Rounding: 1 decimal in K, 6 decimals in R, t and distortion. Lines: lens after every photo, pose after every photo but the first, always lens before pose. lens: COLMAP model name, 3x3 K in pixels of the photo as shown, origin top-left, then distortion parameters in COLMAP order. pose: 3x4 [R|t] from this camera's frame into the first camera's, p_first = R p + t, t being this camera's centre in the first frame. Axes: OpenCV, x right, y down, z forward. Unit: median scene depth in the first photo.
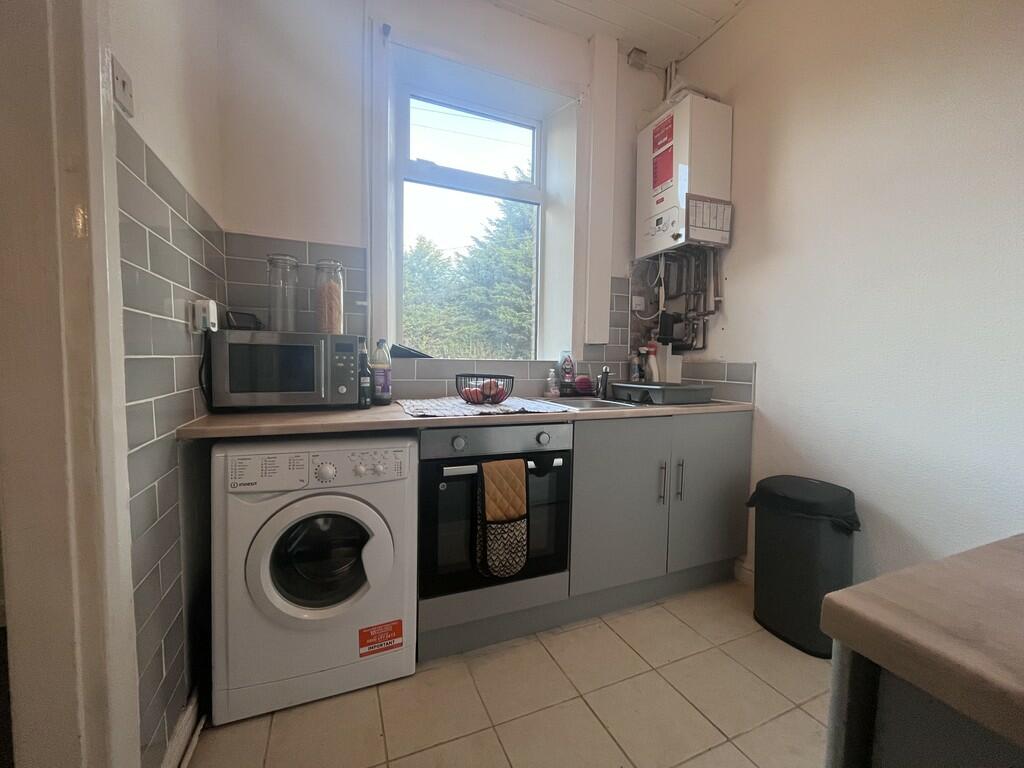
lens RADIAL K [[418.3, 0, 509.6], [0, 418.3, 384.9], [0, 0, 1]] dist [-0.000259, 0.000240]
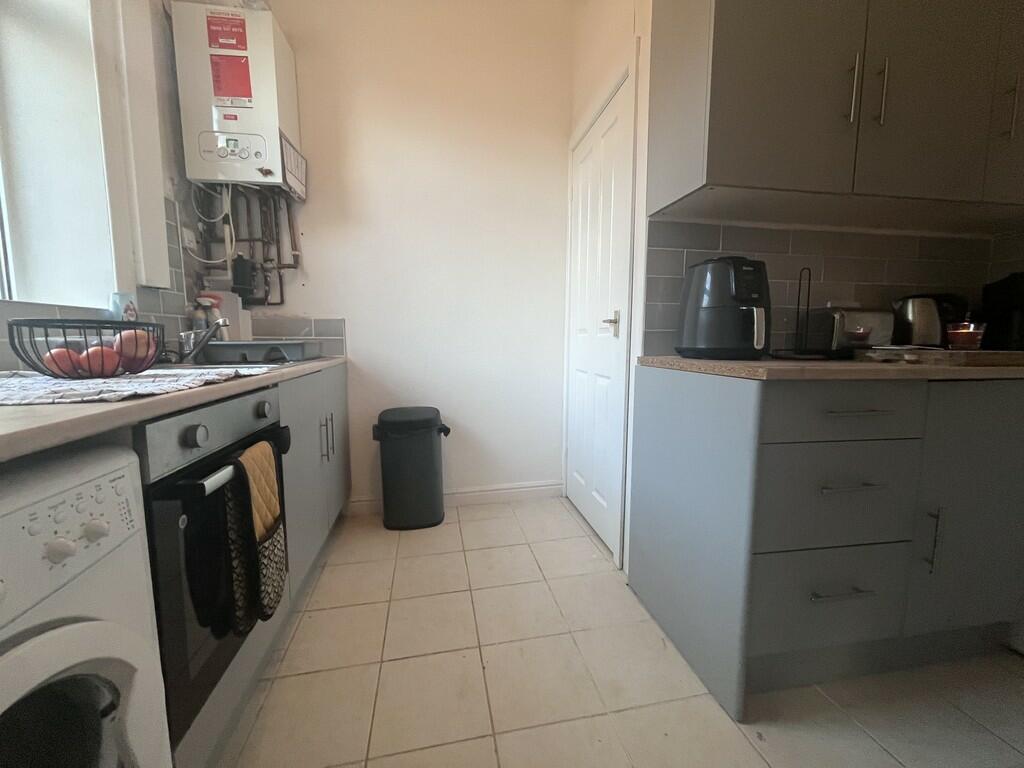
lens RADIAL K [[418.3, 0, 505.1], [0, 418.3, 383.6], [0, 0, 1]] dist [-0.000259, 0.000240]
pose [[0.235971, -0.118475, 0.964511, -0.362763], [0.056515, 0.992533, 0.108091, 0.019262], [-0.970115, 0.029004, 0.240905, 0.294673]]
